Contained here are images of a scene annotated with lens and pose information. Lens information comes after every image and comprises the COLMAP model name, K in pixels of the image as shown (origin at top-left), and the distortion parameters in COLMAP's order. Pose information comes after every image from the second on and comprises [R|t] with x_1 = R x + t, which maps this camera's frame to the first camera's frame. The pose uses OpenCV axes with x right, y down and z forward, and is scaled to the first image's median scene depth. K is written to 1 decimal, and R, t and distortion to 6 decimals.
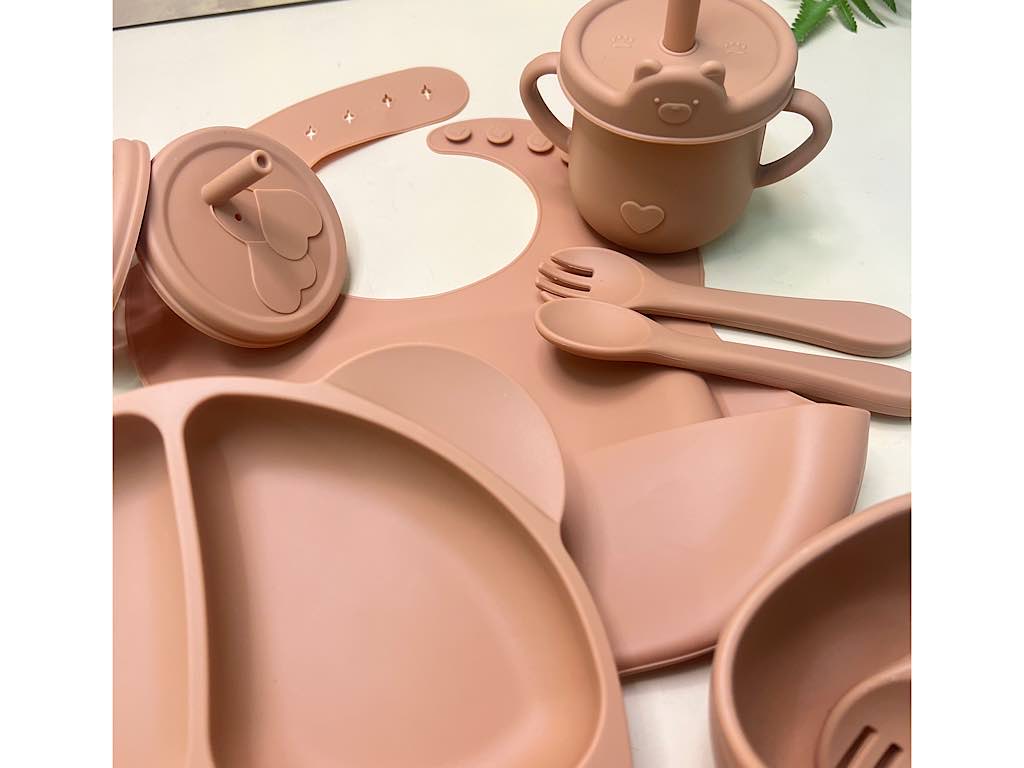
lens RADIAL K [[751.7, 0, 512.0], [0, 751.7, 384.0], [0, 0, 1]] dist [0.001137, 0.000939]
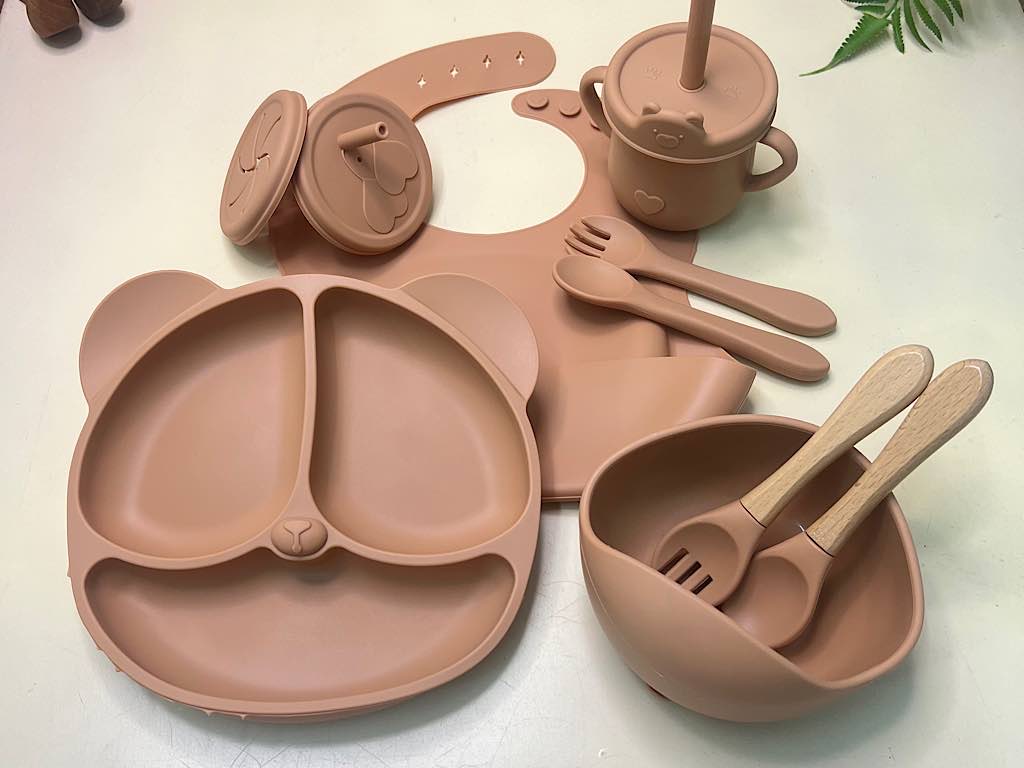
lens RADIAL K [[751.7, 0, 512.0], [0, 751.7, 384.0], [0, 0, 1]] dist [0.001137, 0.000939]
pose [[0.980831, 0.176617, -0.082319, 0.102038], [-0.166626, 0.979221, 0.115591, -0.020006], [0.101024, -0.099659, 0.989880, -0.392367]]
